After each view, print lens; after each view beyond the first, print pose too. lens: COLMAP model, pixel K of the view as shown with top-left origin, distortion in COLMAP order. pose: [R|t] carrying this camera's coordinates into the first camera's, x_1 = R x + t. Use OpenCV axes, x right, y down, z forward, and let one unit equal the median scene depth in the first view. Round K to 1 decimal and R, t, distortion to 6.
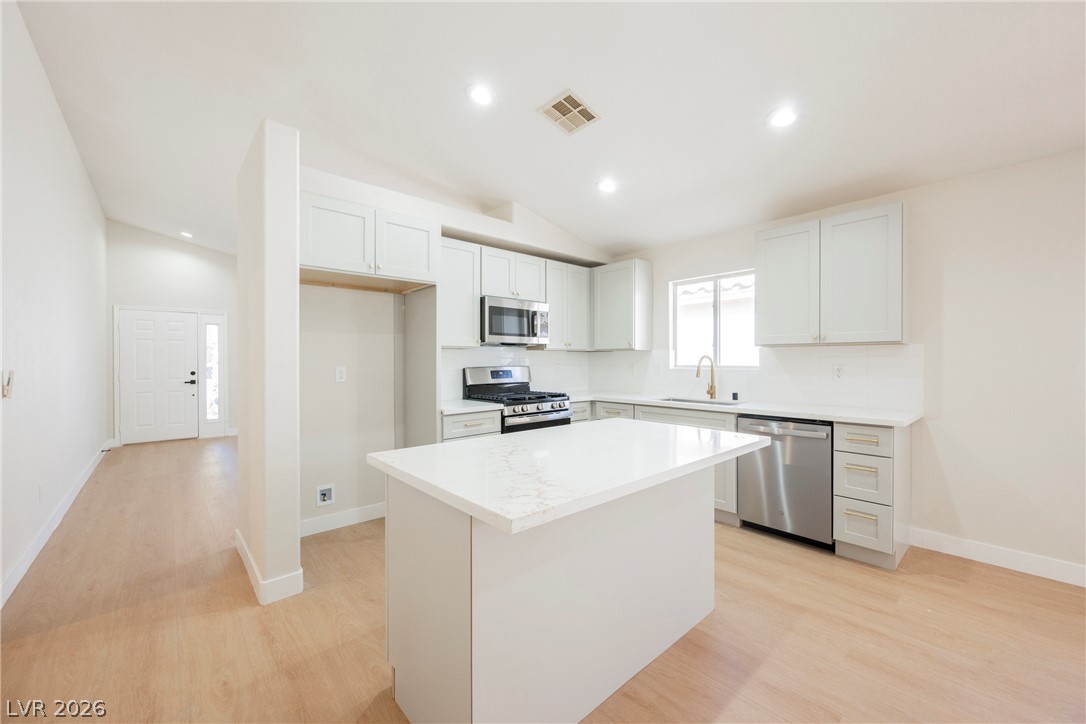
lens RADIAL K [[419.7, 0, 550.3], [0, 419.7, 359.0], [0, 0, 1]] dist [-0.005875, 0.001922]
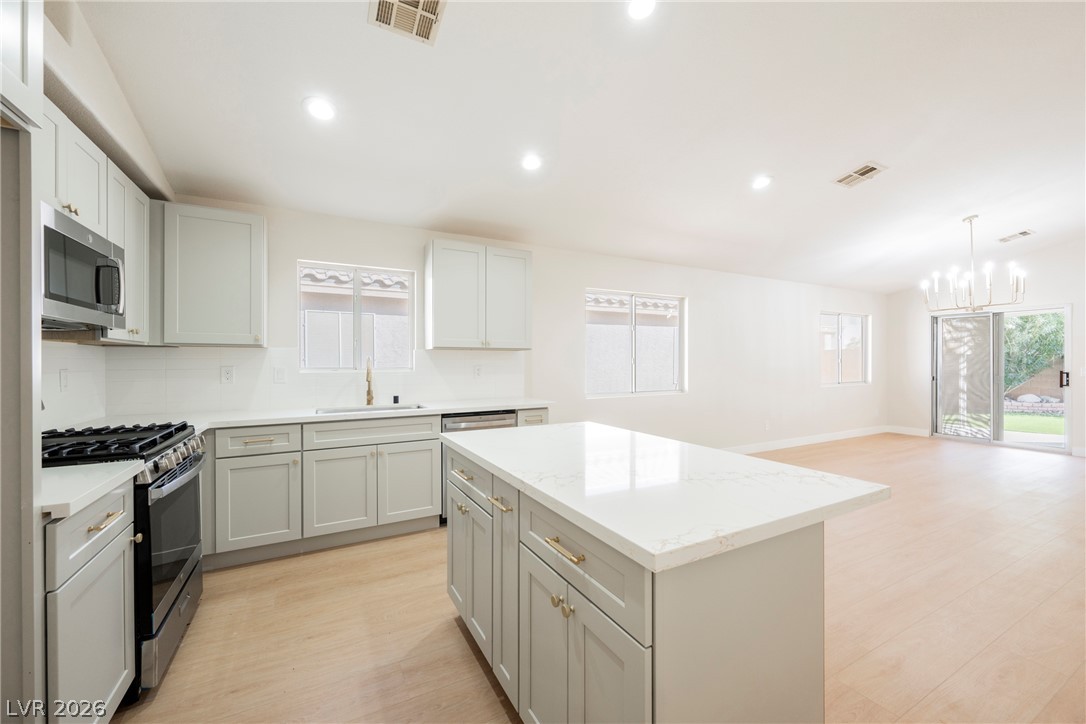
lens RADIAL K [[419.7, 0, 545.4], [0, 419.7, 360.1], [0, 0, 1]] dist [-0.005875, 0.001922]
pose [[0.239704, 0.003350, 0.970840, -0.401366], [-0.001596, 0.999994, -0.003057, 0.001242], [-0.970845, -0.000817, 0.239708, 0.432319]]
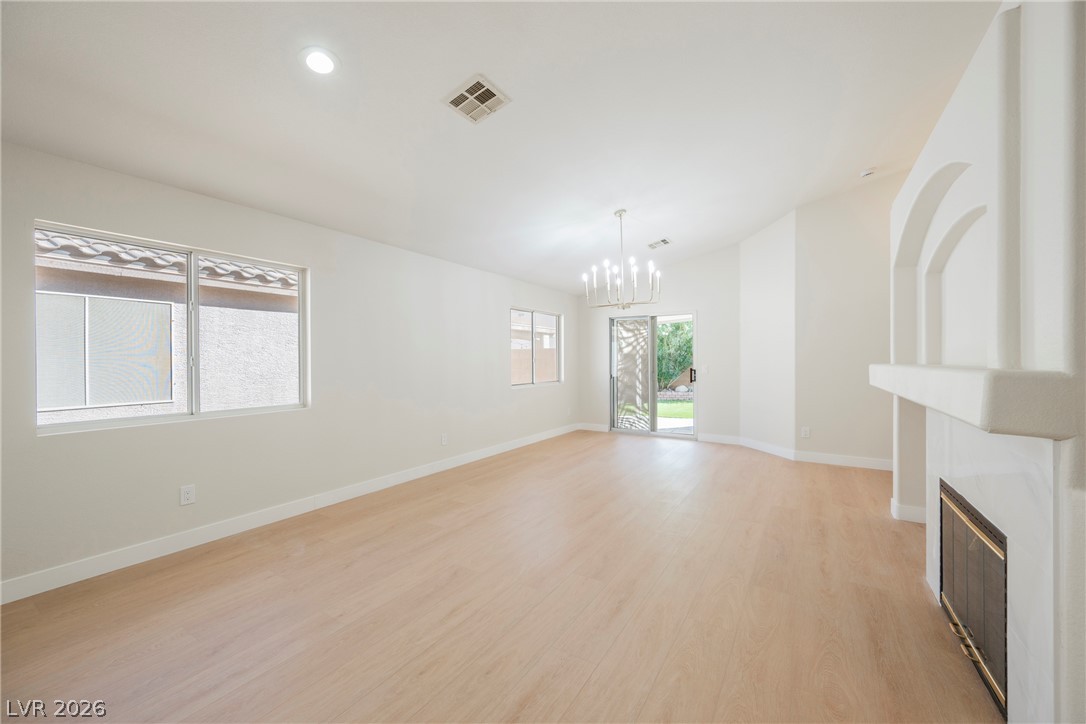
lens RADIAL K [[419.7, 0, 545.6], [0, 419.7, 360.9], [0, 0, 1]] dist [-0.005875, 0.001922]
pose [[-0.283801, -0.000392, 0.958883, -0.292089], [0.002822, 0.999995, 0.001245, -0.000079], [-0.958879, 0.003060, -0.283798, 0.332700]]
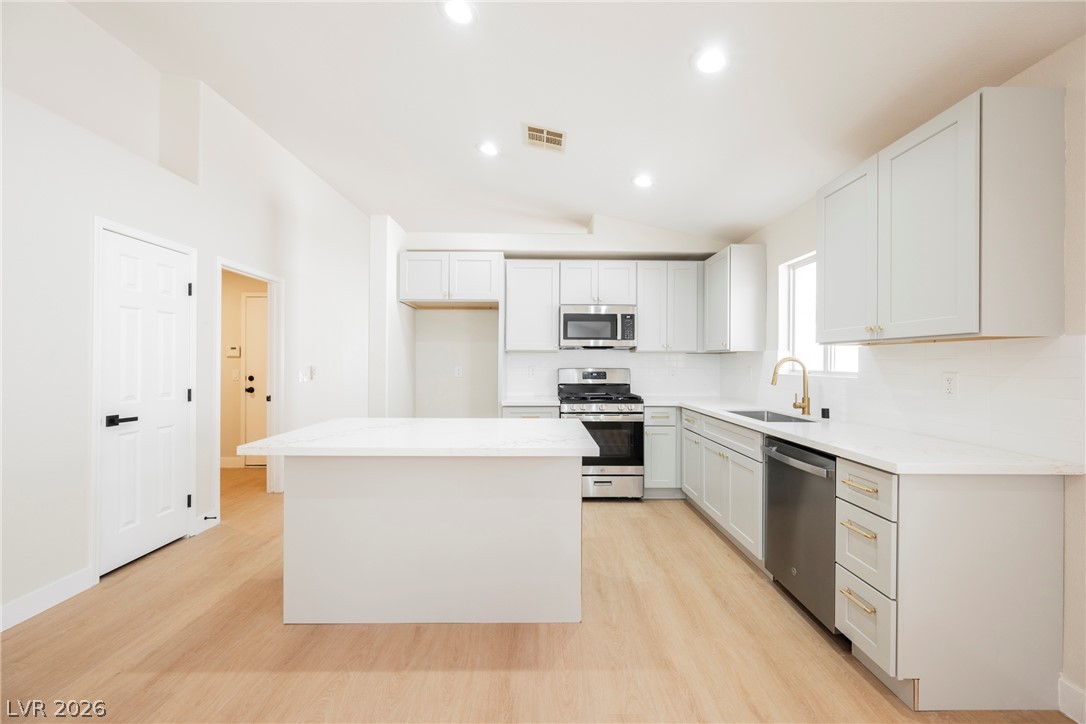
lens RADIAL K [[419.7, 0, 548.8], [0, 419.7, 359.5], [0, 0, 1]] dist [-0.005875, 0.001922]
pose [[0.757638, 0.001728, -0.652673, 0.544334], [-0.003187, 0.999994, -0.001052, -0.002846], [0.652668, 0.002878, 0.757639, 0.124533]]
